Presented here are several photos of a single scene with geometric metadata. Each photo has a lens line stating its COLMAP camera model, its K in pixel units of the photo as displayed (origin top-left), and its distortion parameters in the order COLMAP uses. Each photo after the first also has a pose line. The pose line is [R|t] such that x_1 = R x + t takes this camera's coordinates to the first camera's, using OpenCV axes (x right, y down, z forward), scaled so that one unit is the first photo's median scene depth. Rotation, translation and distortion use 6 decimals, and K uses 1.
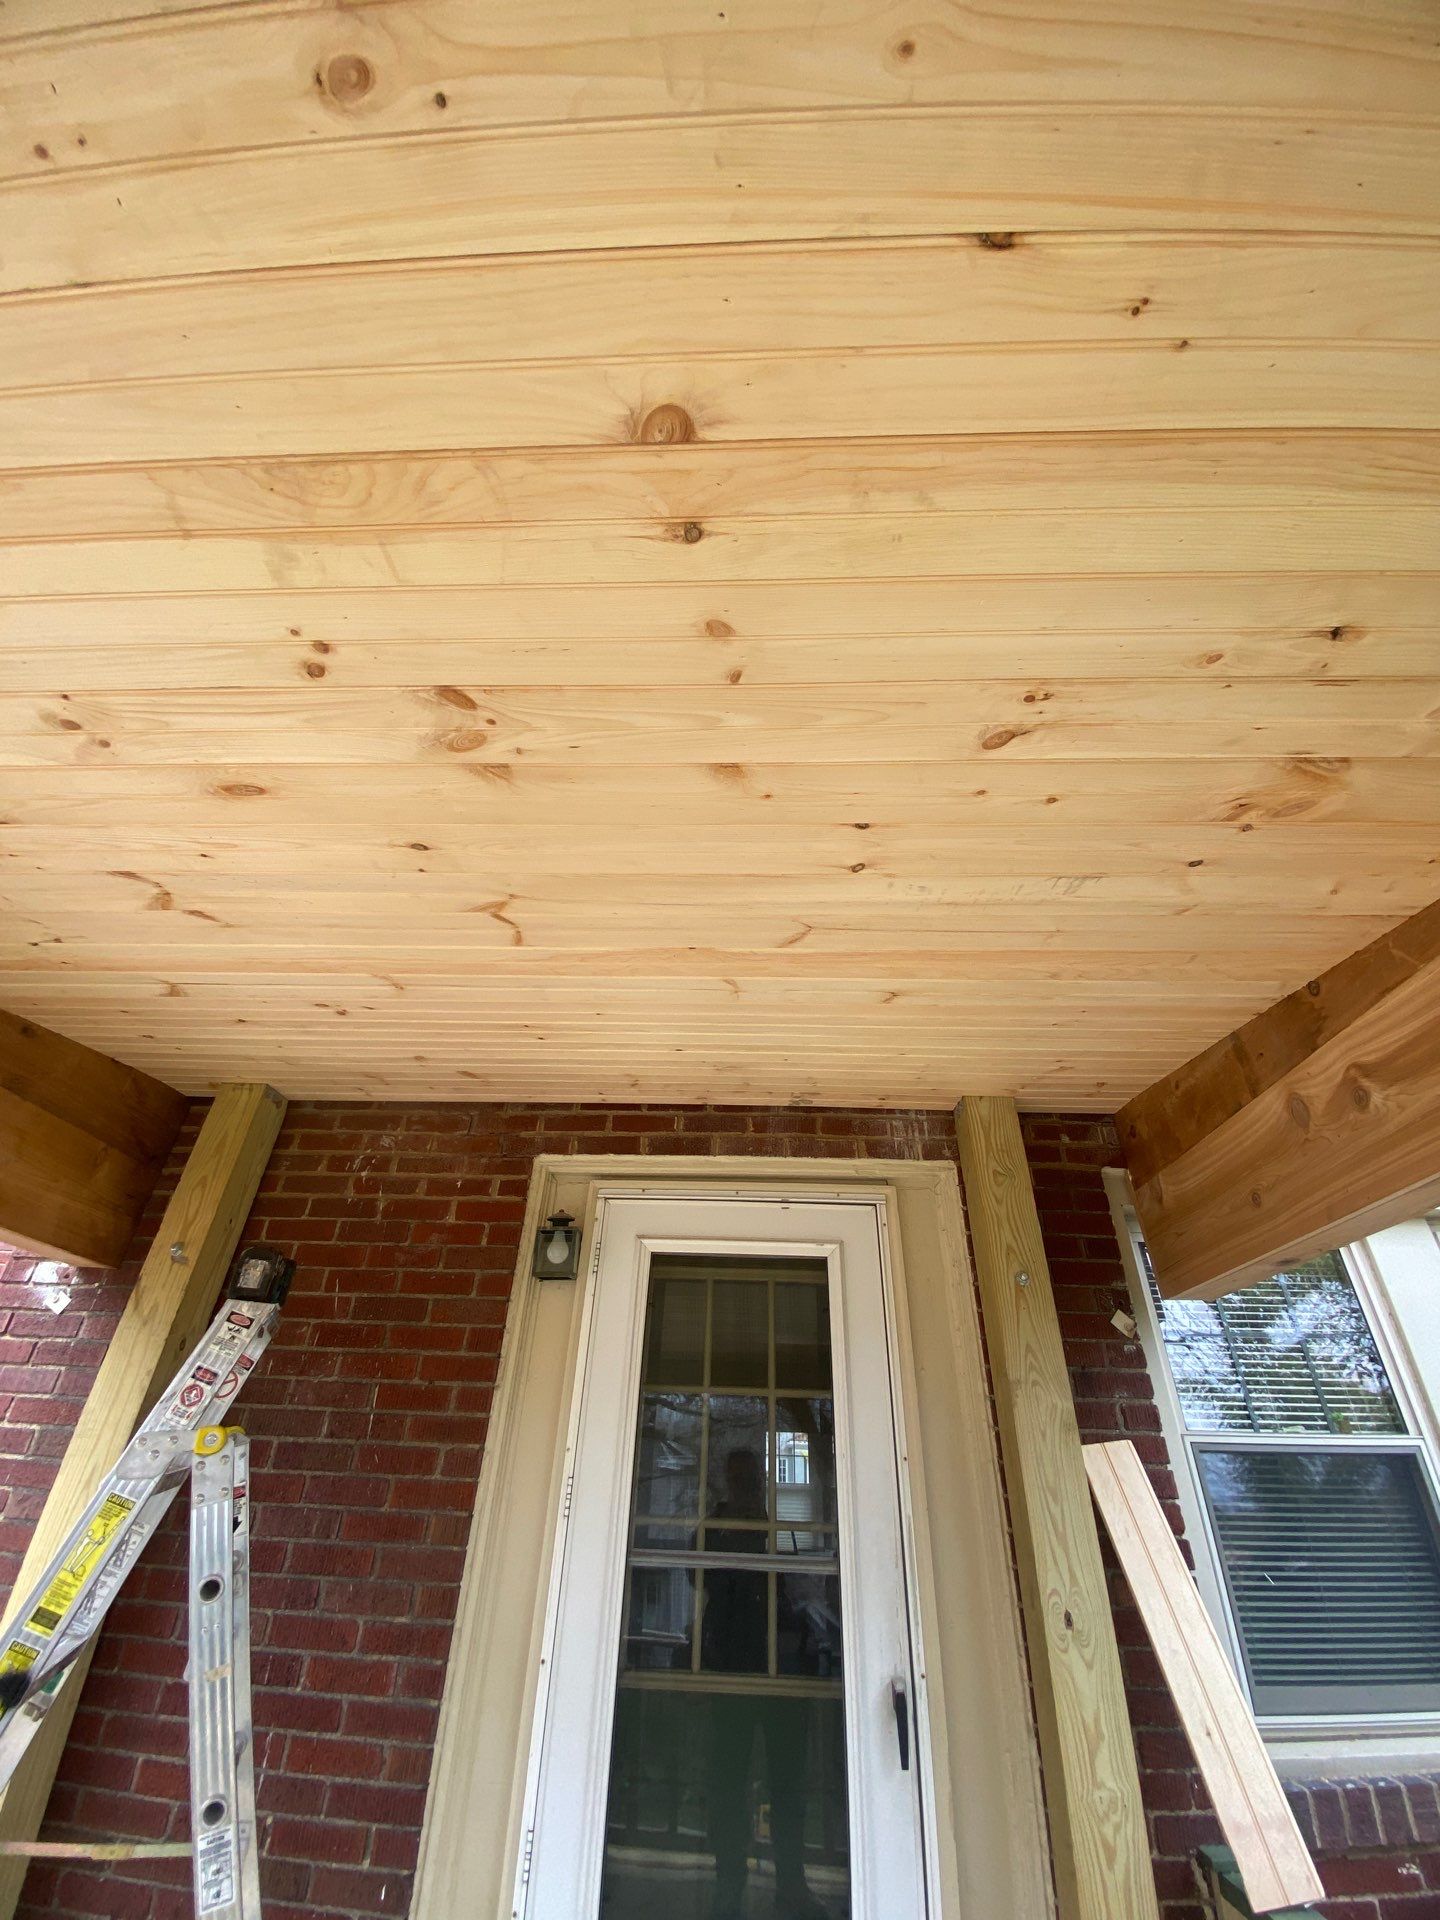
lens RADIAL K [[773.6, 0, 722.3], [0, 773.6, 953.1], [0, 0, 1]] dist [0.019849, -0.020380]
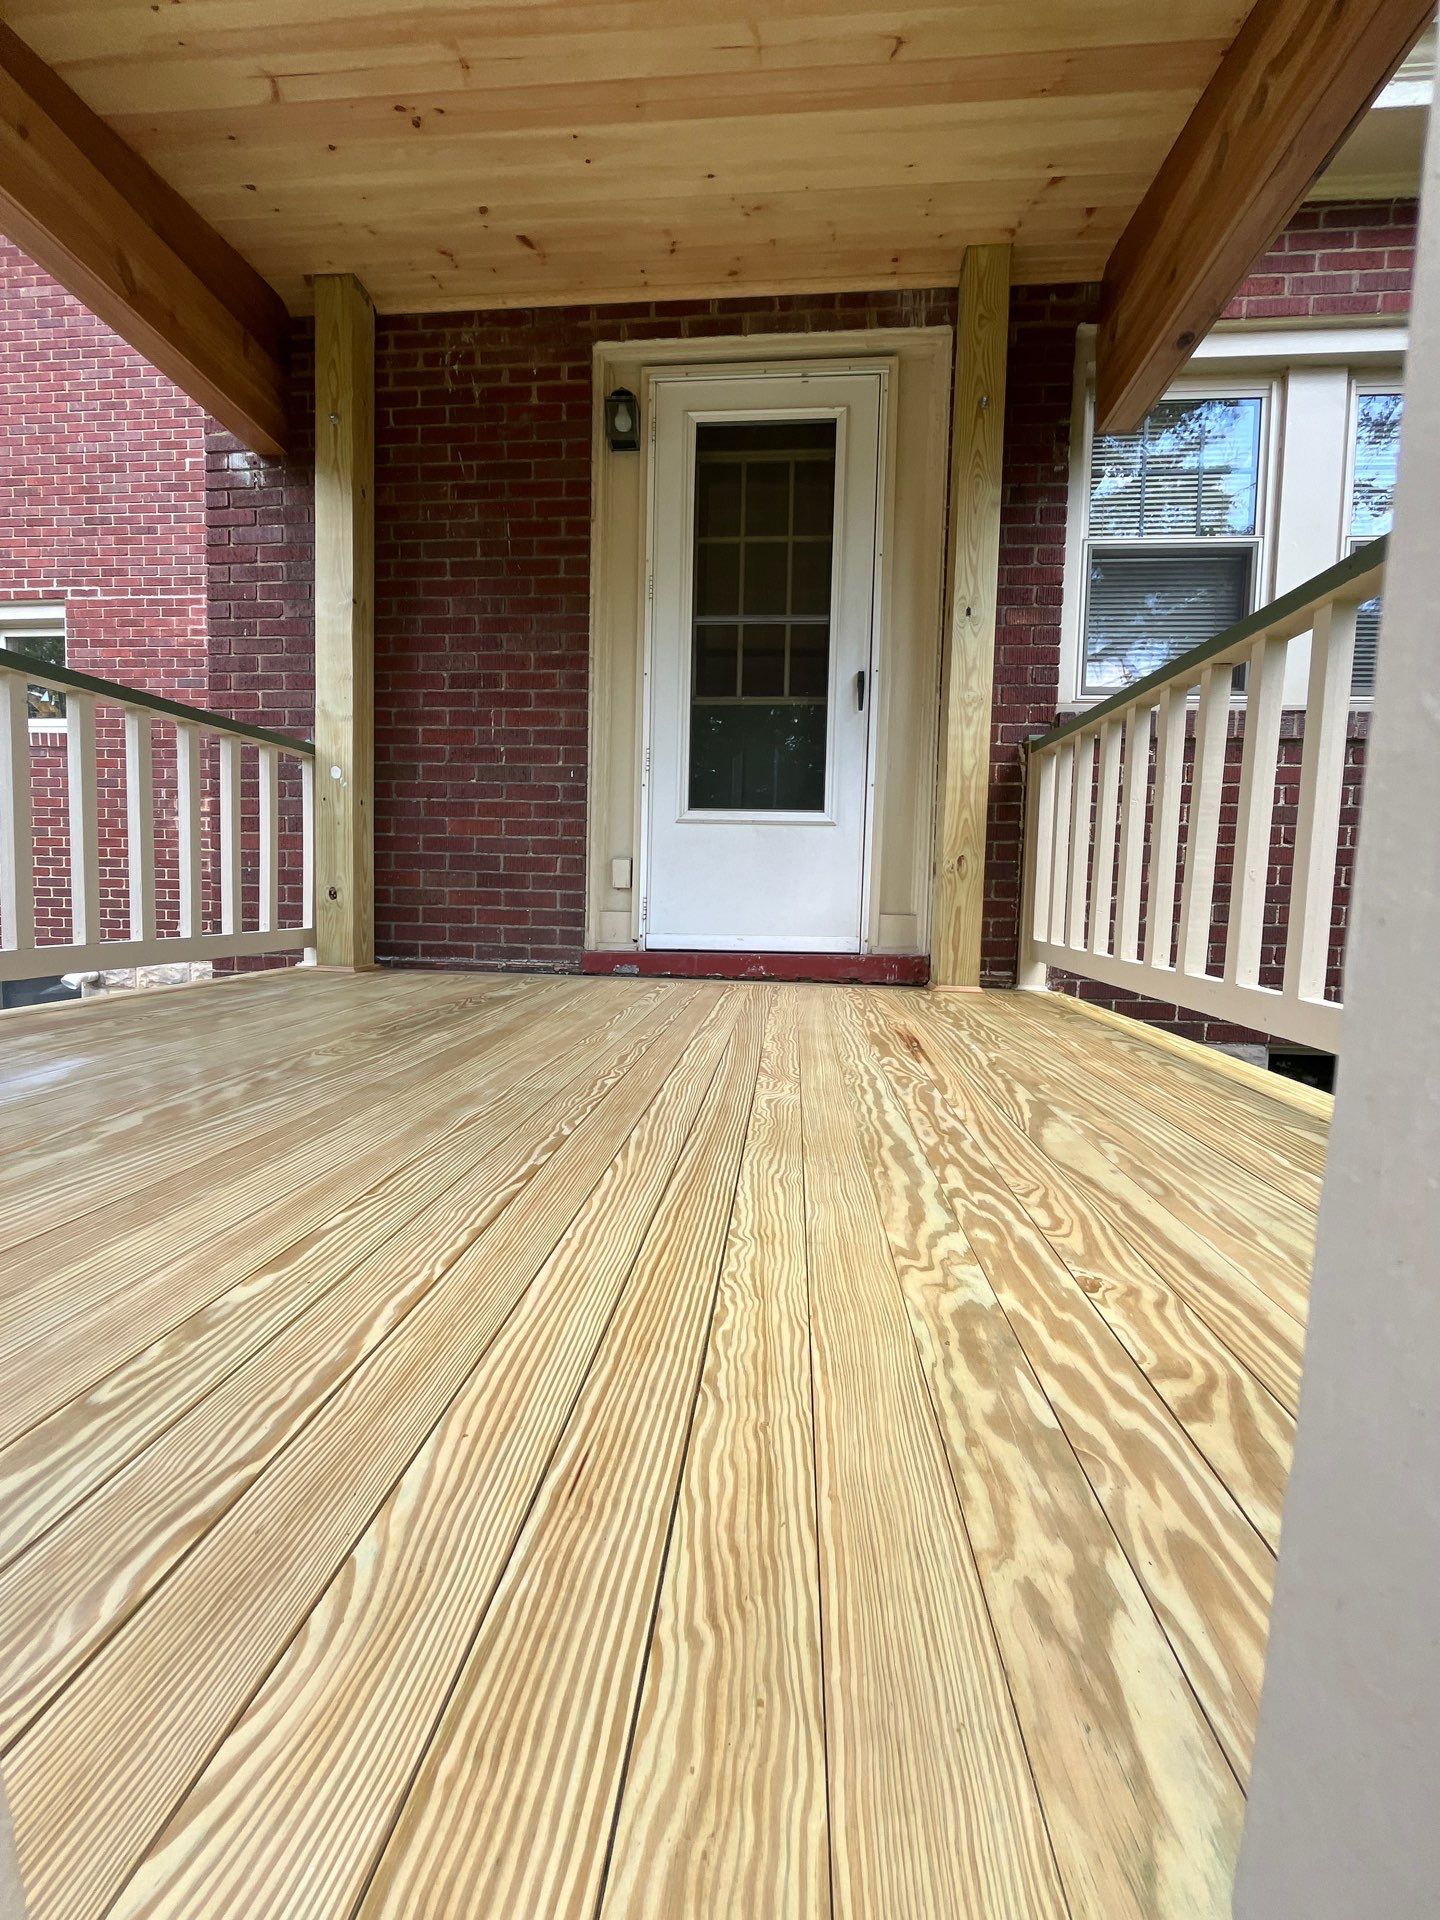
lens RADIAL K [[775.7, 0, 721.9], [0, 775.7, 962.7], [0, 0, 1]] dist [-0.004958, -0.000127]
pose [[0.998808, -0.006087, -0.048423, 0.005410], [0.034382, 0.791947, 0.609621, 0.318331], [0.034638, -0.610559, 0.791213, -0.534895]]
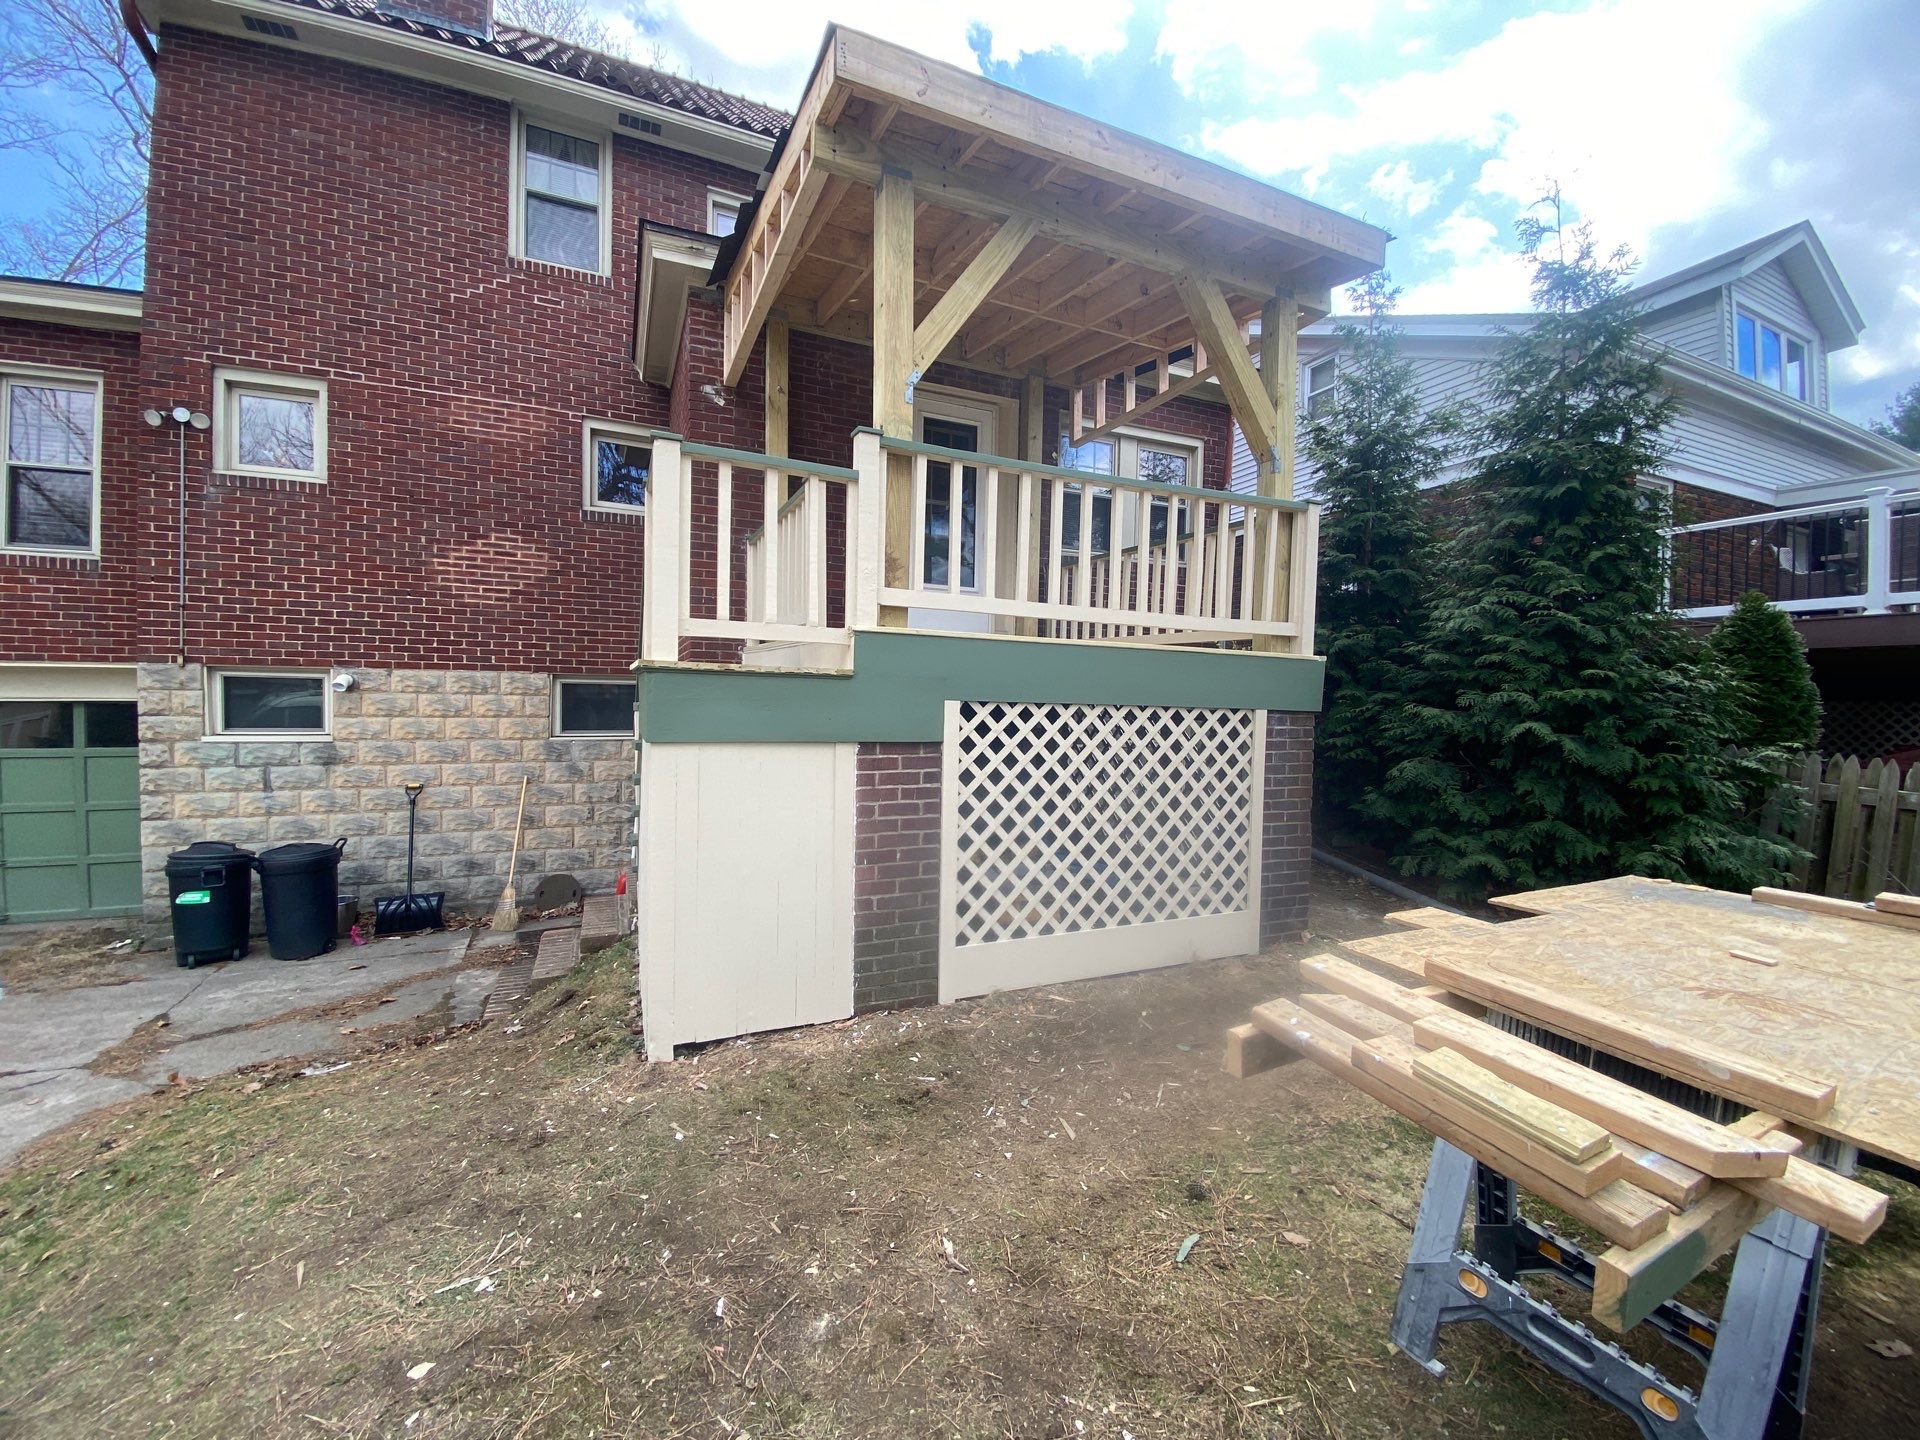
lens RADIAL K [[773.6, 0, 953.6], [0, 773.6, 723.9], [0, 0, 1]] dist [0.019849, -0.020380]
pose [[0.894947, -0.031662, 0.445048, -1.345103], [-0.237296, 0.810928, 0.534871, -0.268408], [-0.377837, -0.584289, 0.718224, -1.853236]]
